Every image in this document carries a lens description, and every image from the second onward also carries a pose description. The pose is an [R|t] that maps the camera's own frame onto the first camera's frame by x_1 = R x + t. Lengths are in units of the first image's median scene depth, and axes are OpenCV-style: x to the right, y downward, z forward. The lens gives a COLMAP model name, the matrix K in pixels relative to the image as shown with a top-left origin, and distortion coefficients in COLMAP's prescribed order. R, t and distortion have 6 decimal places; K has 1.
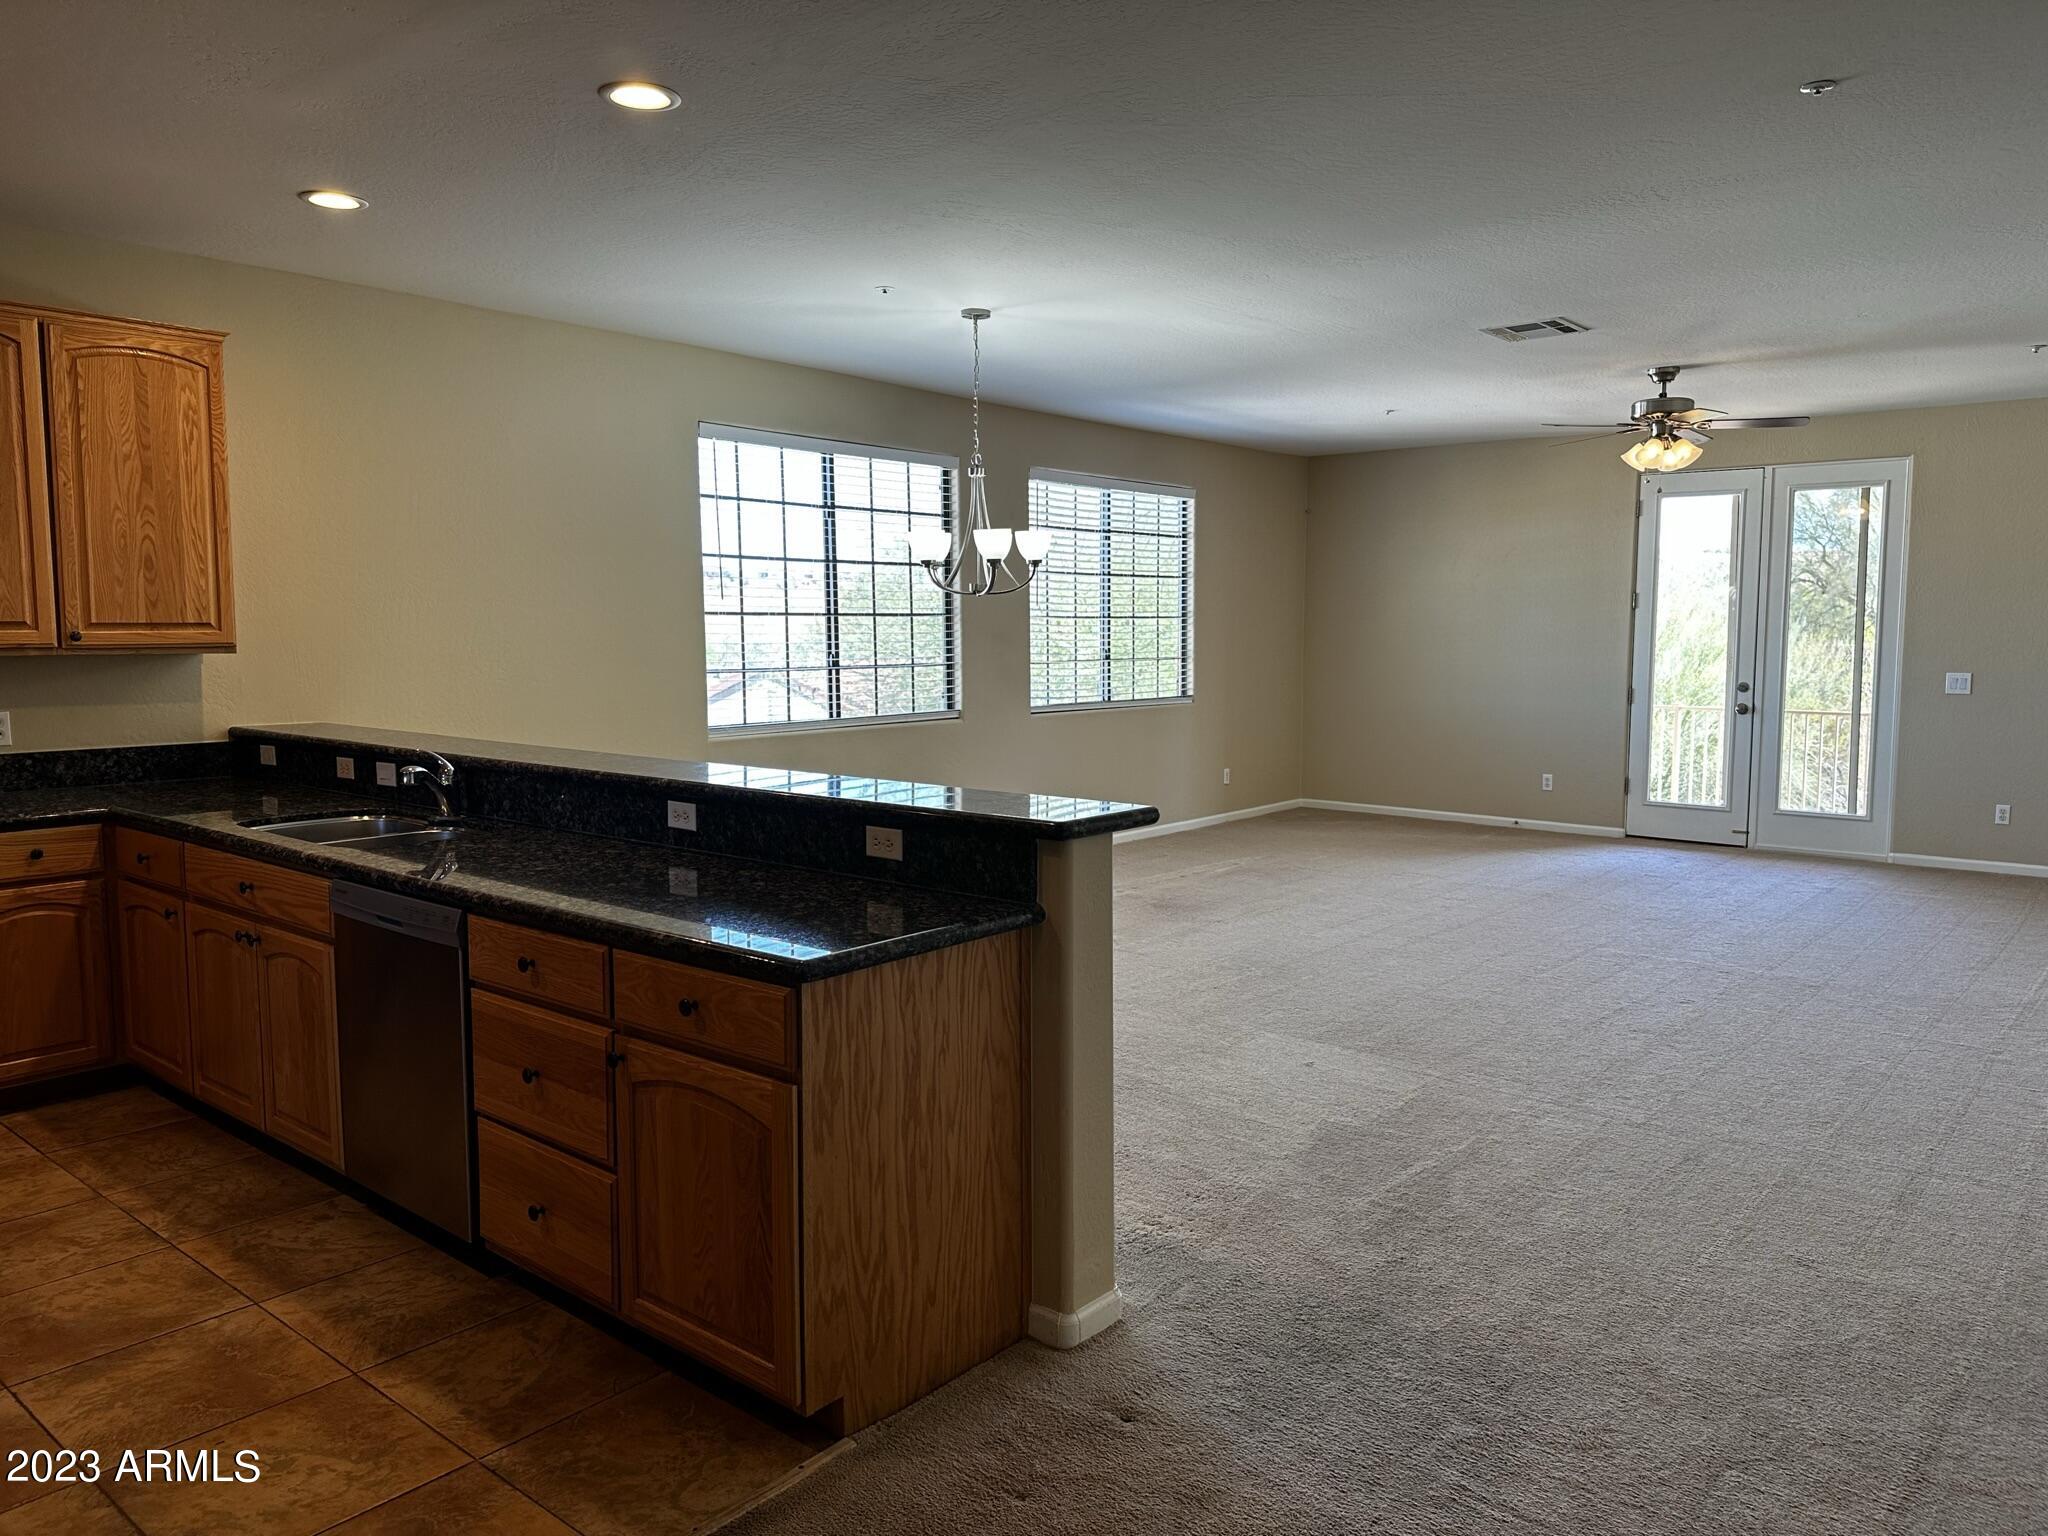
lens RADIAL K [[1382.8, 0, 1033.2], [0, 1382.8, 753.9], [0, 0, 1]] dist [0.103204, -0.172779]
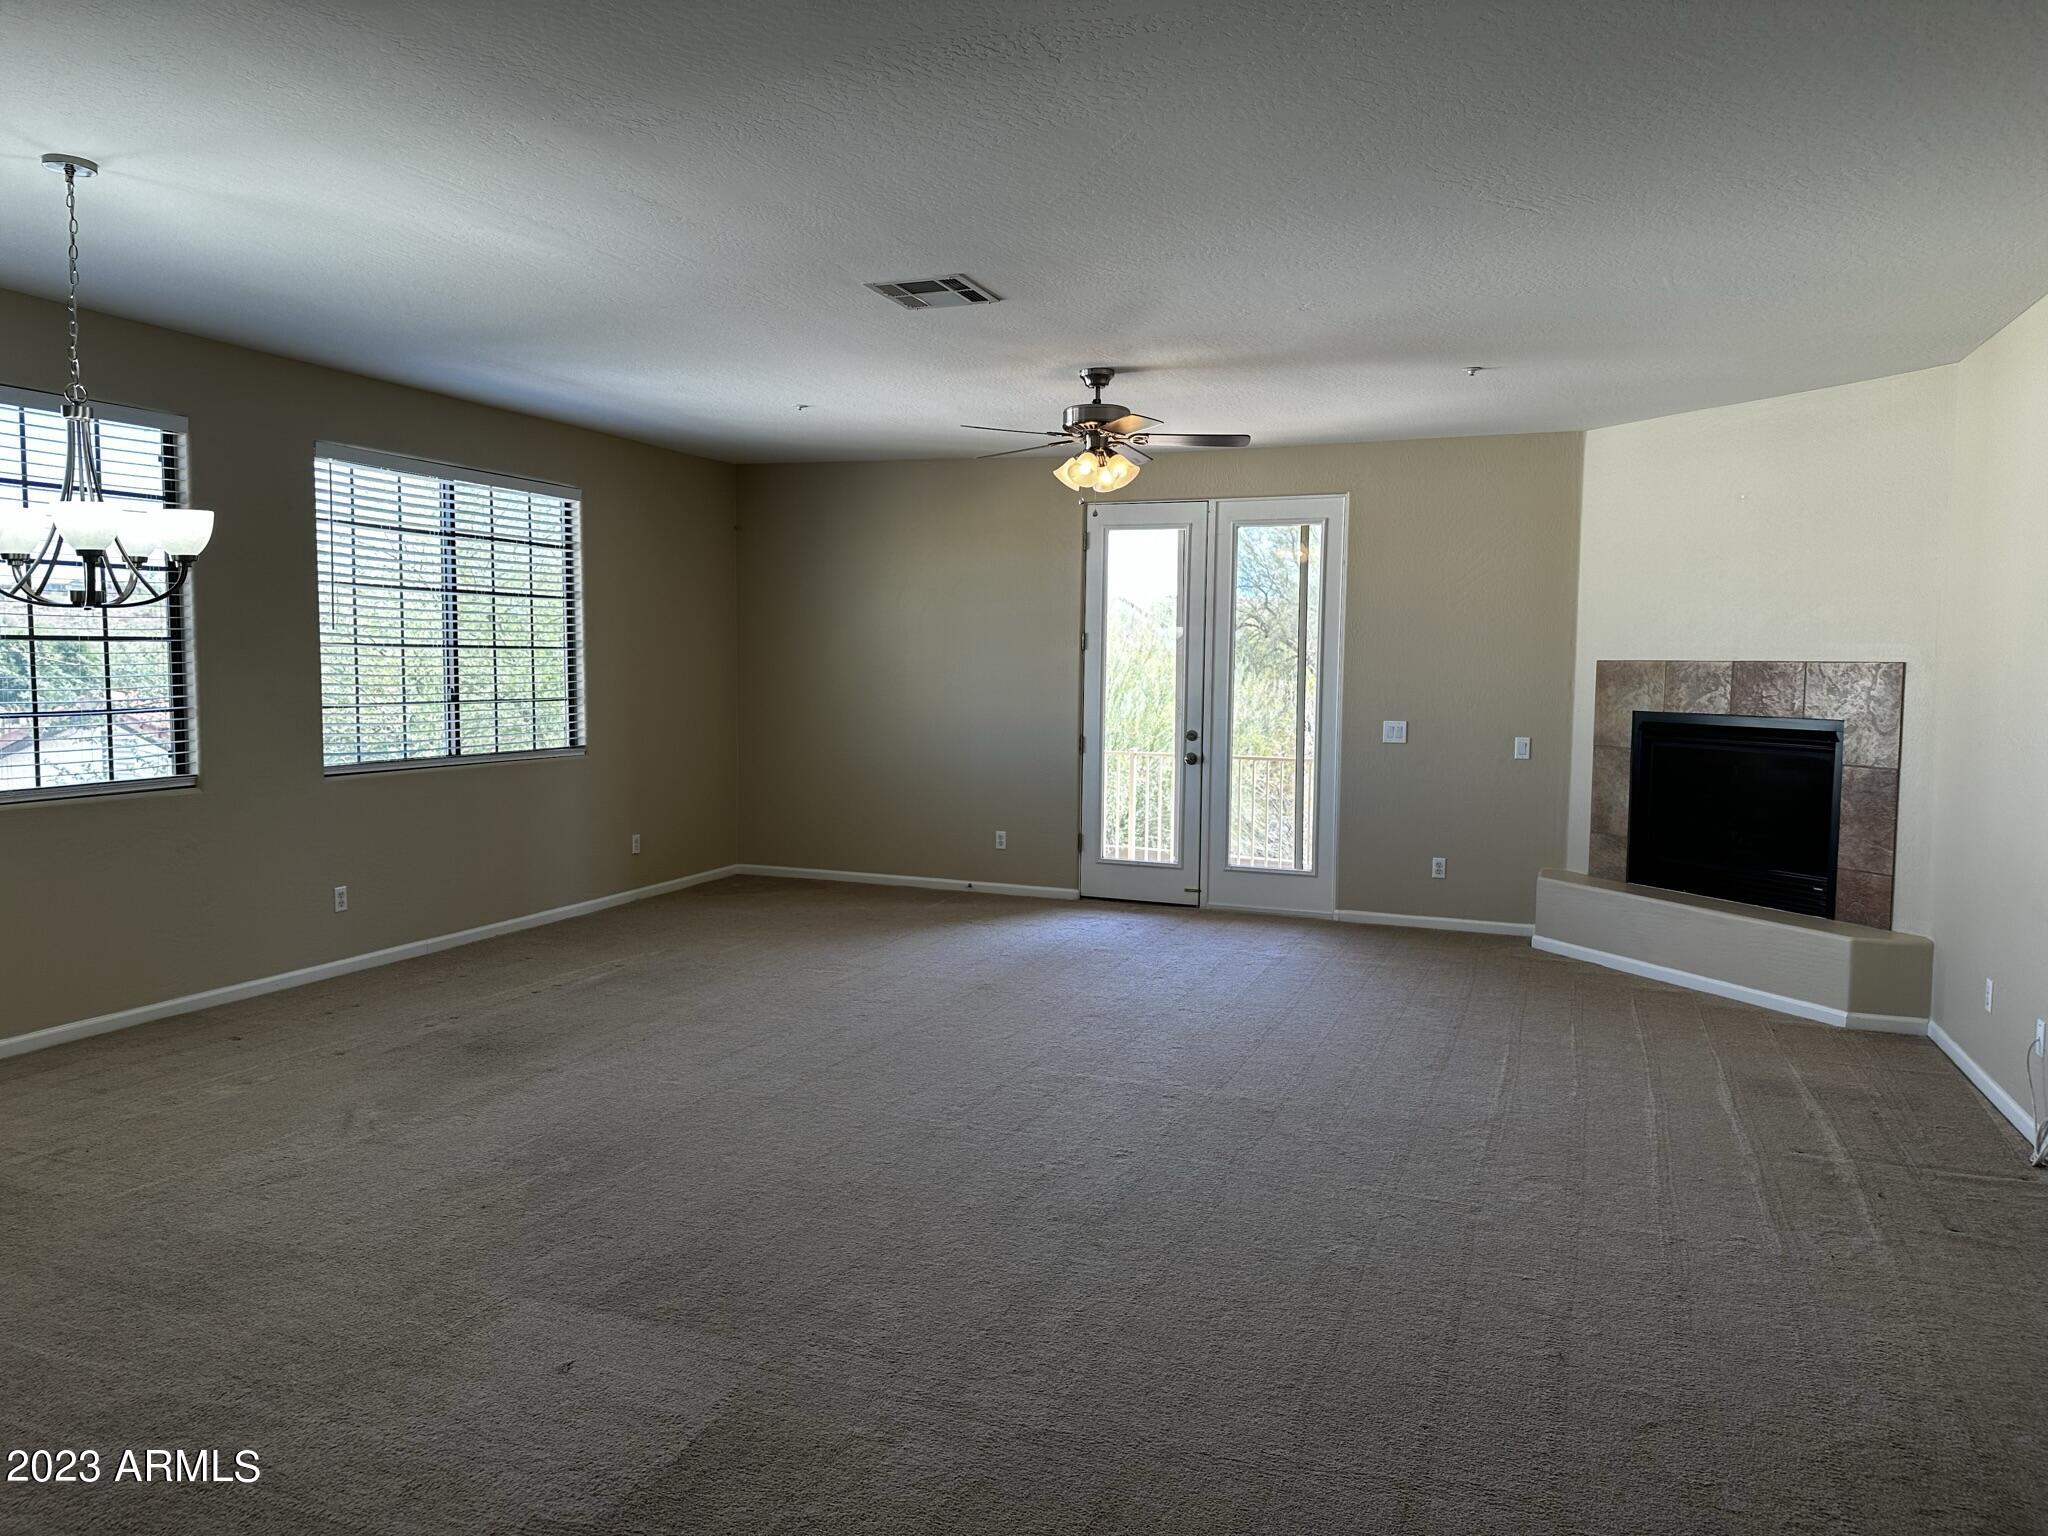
lens RADIAL K [[1382.8, 0, 1033.2], [0, 1382.8, 753.9], [0, 0, 1]] dist [0.103204, -0.172779]
pose [[0.941201, -0.009645, 0.337709, 0.097161], [0.017241, 0.999661, -0.019500, -0.019494], [-0.337407, 0.024176, 0.941048, 0.172489]]
